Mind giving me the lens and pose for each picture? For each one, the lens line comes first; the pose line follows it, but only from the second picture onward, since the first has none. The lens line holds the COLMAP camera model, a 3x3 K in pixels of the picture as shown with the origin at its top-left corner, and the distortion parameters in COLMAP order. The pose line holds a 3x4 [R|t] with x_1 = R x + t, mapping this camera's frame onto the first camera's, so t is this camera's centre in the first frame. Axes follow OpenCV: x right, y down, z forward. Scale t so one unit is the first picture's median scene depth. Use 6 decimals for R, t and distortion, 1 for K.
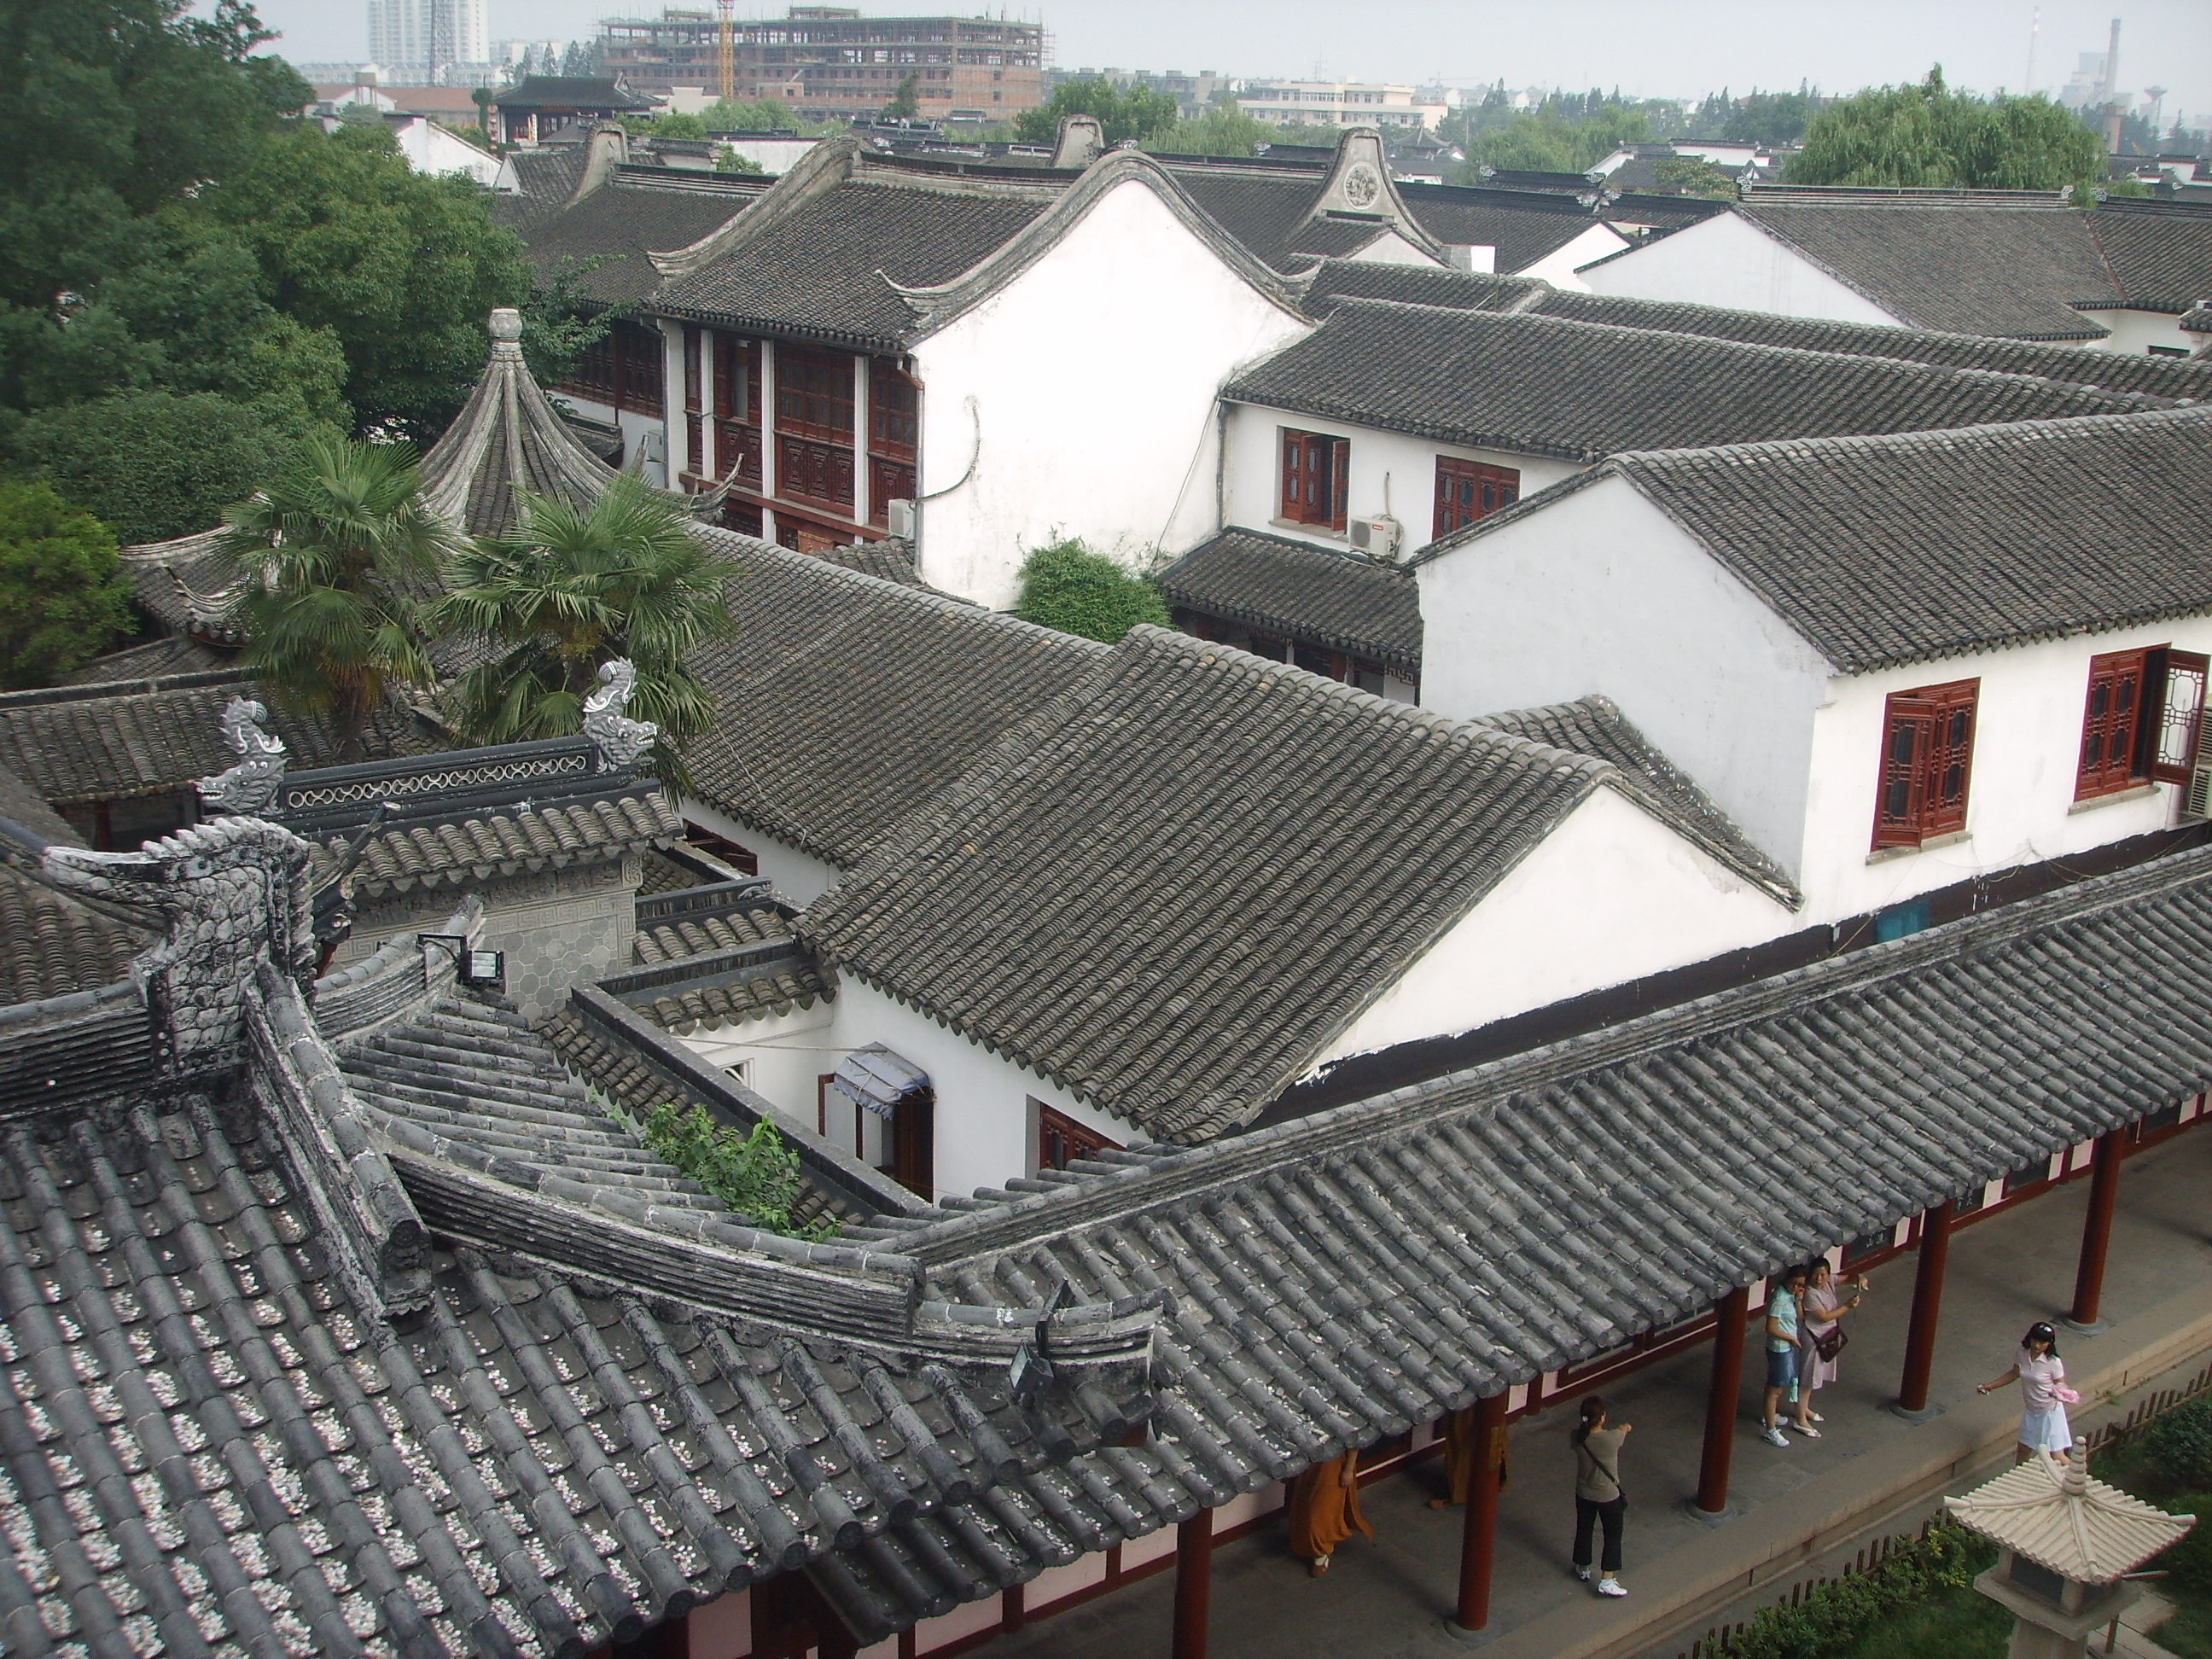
lens RADIAL K [[2826.2, 0, 1106.0], [0, 2826.2, 829.5], [0, 0, 1]] dist [-0.088391, 0.000768]
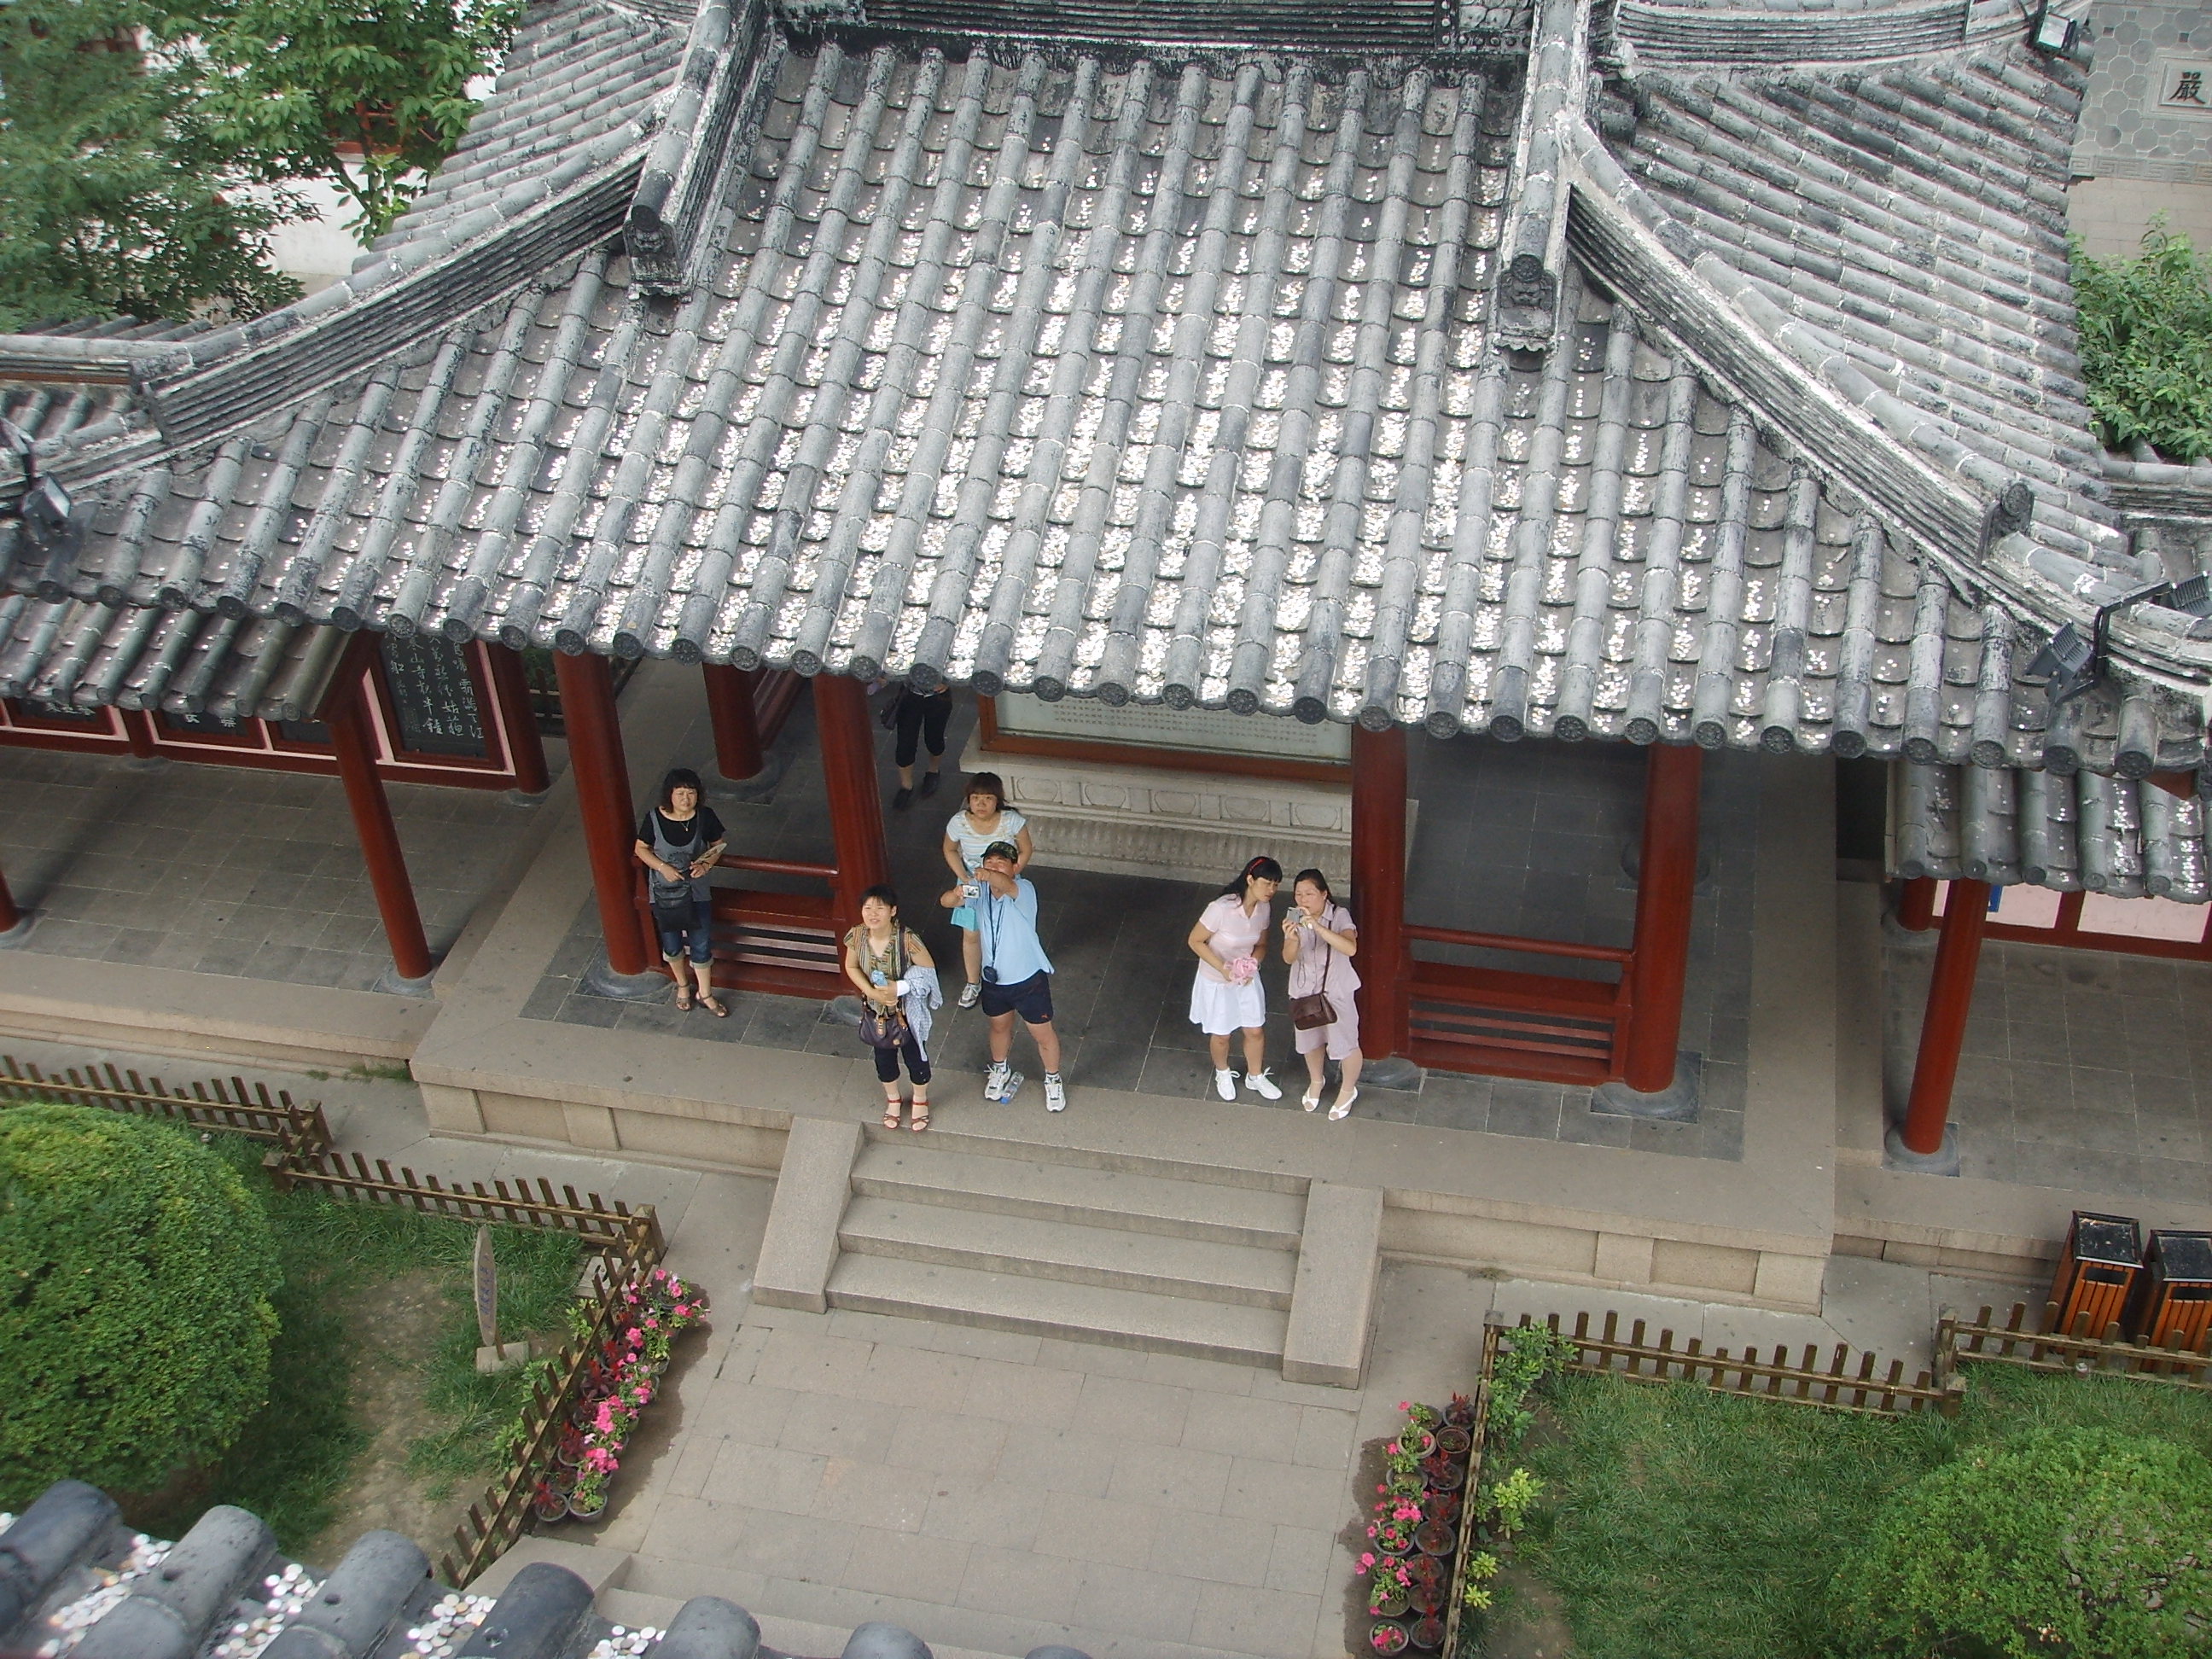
lens RADIAL K [[2826.2, 0, 1106.0], [0, 2826.2, 829.5], [0, 0, 1]] dist [-0.088391, 0.000768]
pose [[0.585609, 0.425245, -0.690093, 0.390941], [-0.149754, 0.893445, 0.423473, -0.065593], [0.796641, -0.144646, 0.586891, 0.288121]]
